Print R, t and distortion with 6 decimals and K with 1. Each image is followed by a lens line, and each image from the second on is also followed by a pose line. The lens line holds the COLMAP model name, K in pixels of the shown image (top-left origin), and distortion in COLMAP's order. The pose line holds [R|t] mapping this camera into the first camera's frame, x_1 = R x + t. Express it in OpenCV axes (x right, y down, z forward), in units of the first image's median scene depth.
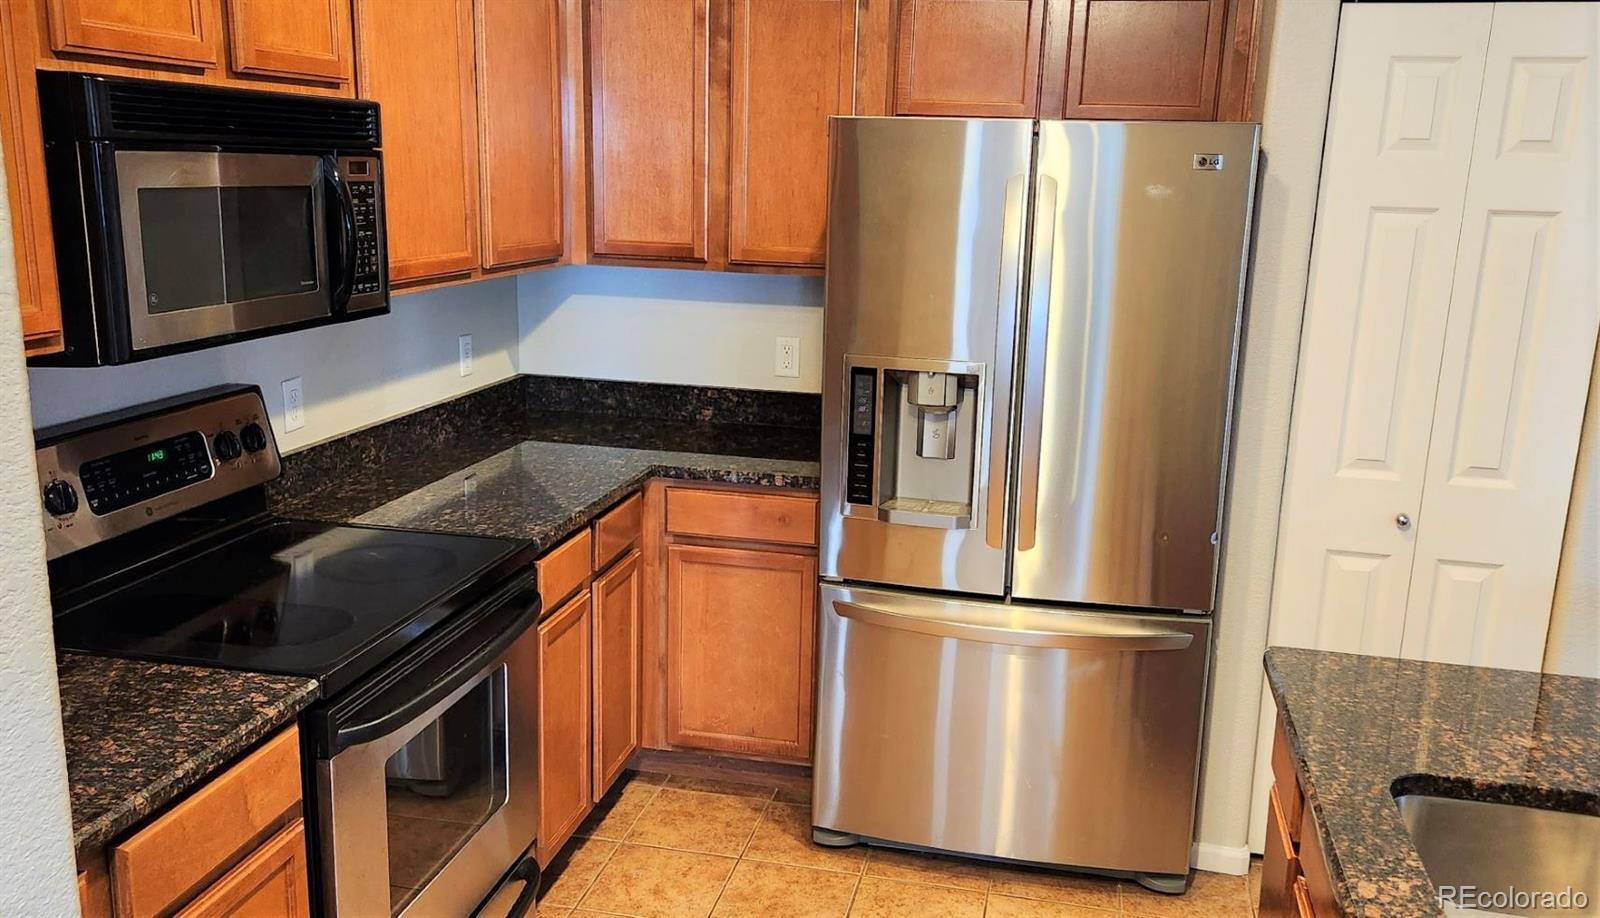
lens RADIAL K [[1321.4, 0, 817.5], [0, 1321.4, 491.1], [0, 0, 1]] dist [0.032027, -0.019891]
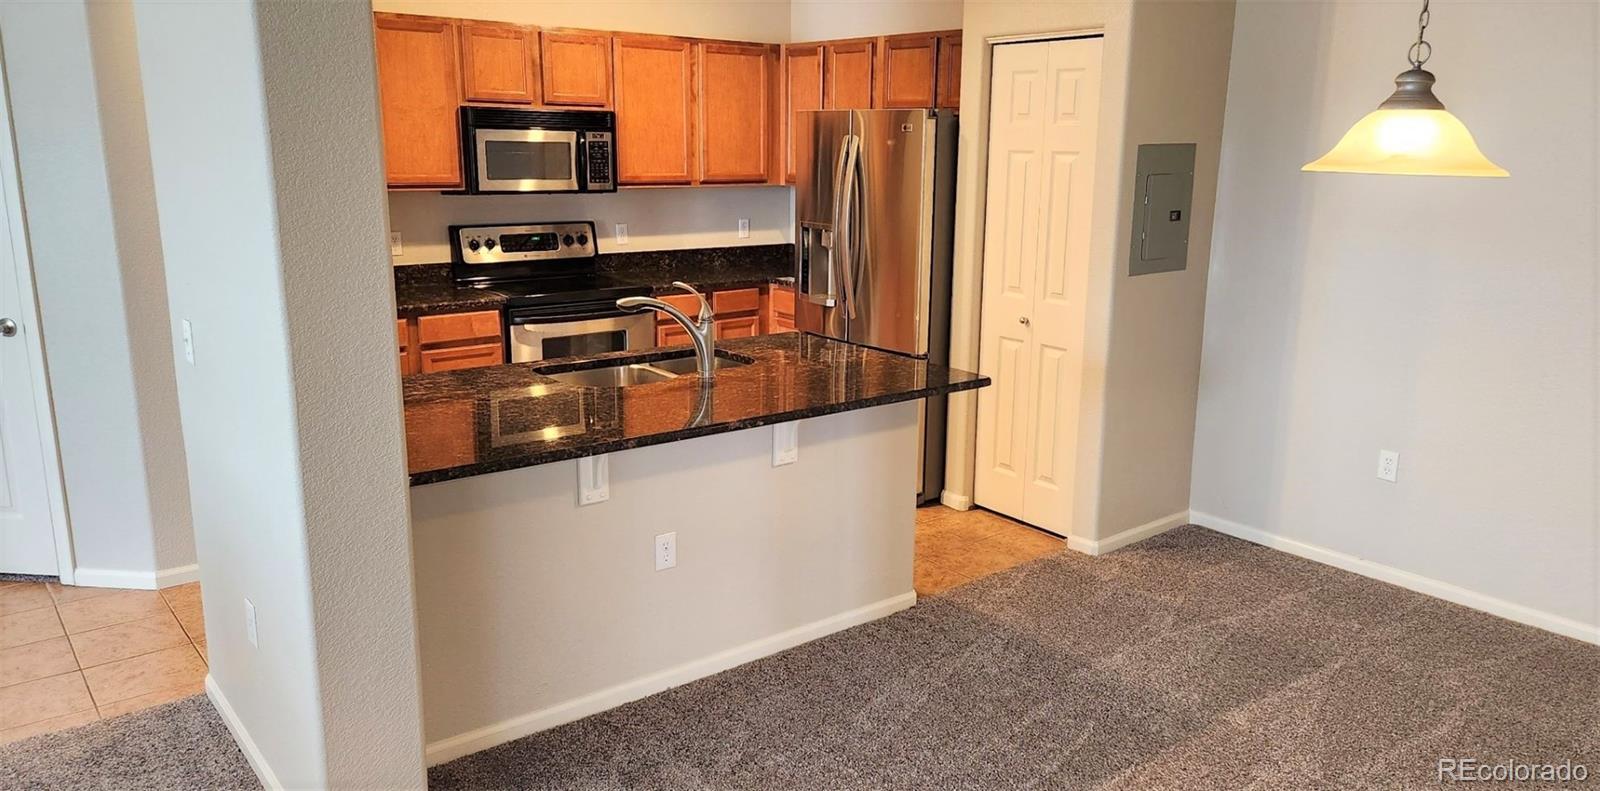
lens RADIAL K [[1146.5, 0, 827.5], [0, 1146.5, 405.3], [0, 0, 1]] dist [0.069261, -0.009456]
pose [[0.771090, 0.127174, -0.623896, 1.219339], [-0.145329, 0.989139, 0.022009, 0.140836], [0.619919, 0.073699, 0.781197, -0.397559]]
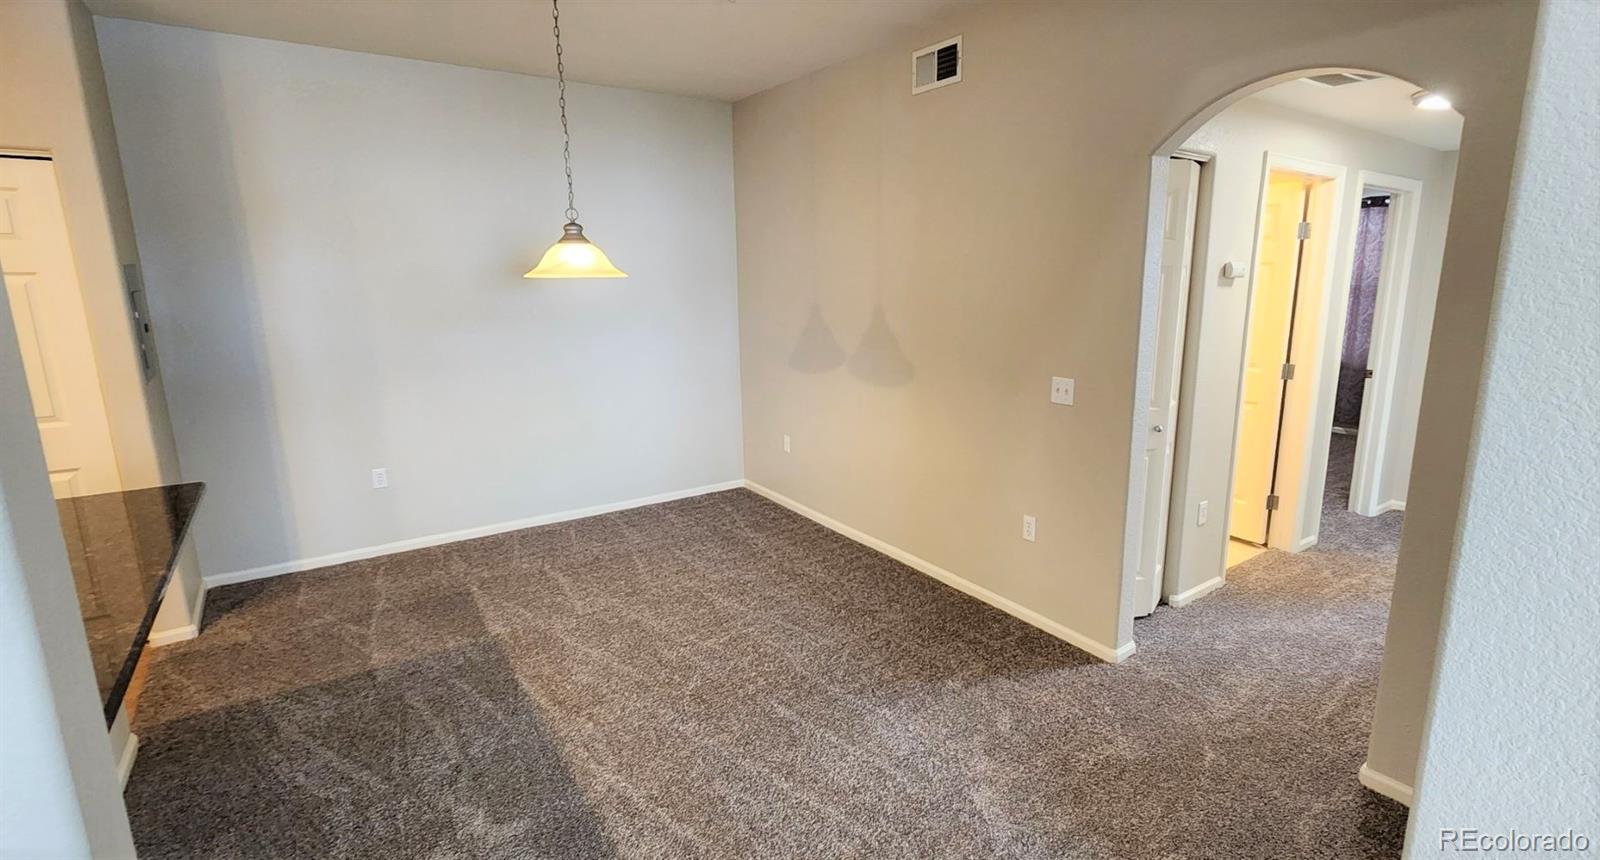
lens RADIAL K [[755.4, 0, 871.8], [0, 755.4, 441.5], [0, 0, 1]] dist [-0.001142, 0.000493]
pose [[0.662427, -0.191207, 0.724314, 0.477750], [0.202092, 0.976643, 0.072992, 0.159817], [-0.721353, 0.098026, 0.685596, -0.470636]]
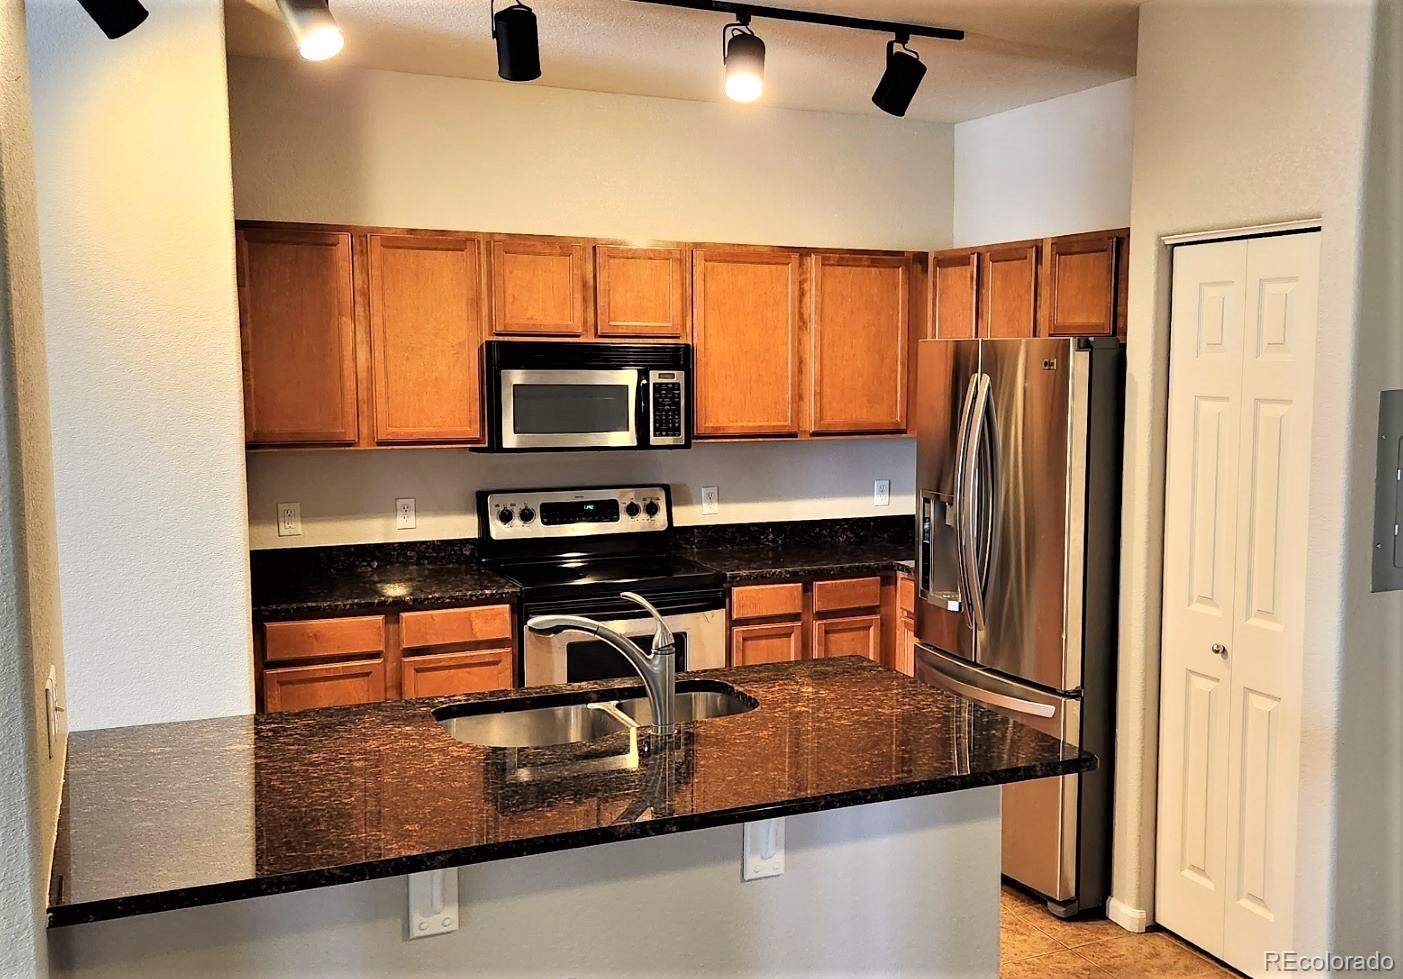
lens RADIAL K [[1418.9, 0, 825.0], [0, 1418.9, 517.7], [0, 0, 1]] dist [0.081119, 0.000000]
pose [[0.612557, 0.064281, -0.787808, 1.219220], [-0.179357, 0.981993, -0.059333, 0.045892], [0.769808, 0.177643, 0.613056, -0.094239]]
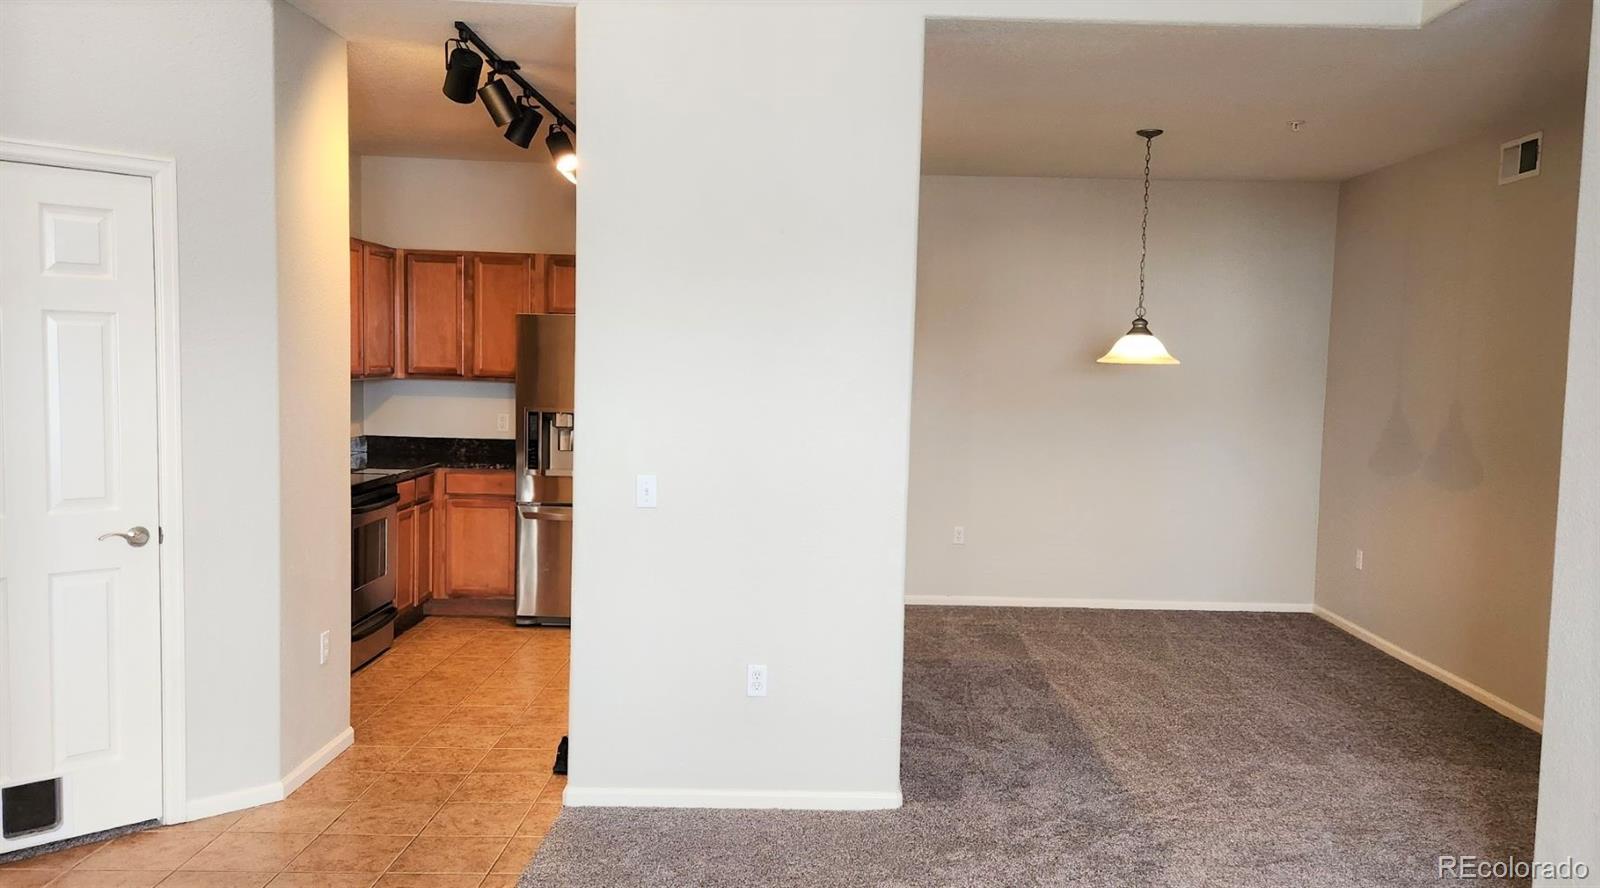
lens RADIAL K [[1310.3, 0, 877.4], [0, 1310.3, 451.2], [0, 0, 1]] dist [0.065651, 0.001250]
pose [[0.970769, -0.020716, 0.239120, 0.067125], [0.060943, 0.984893, -0.162087, 0.401265], [-0.232150, 0.171922, 0.957366, -1.433192]]
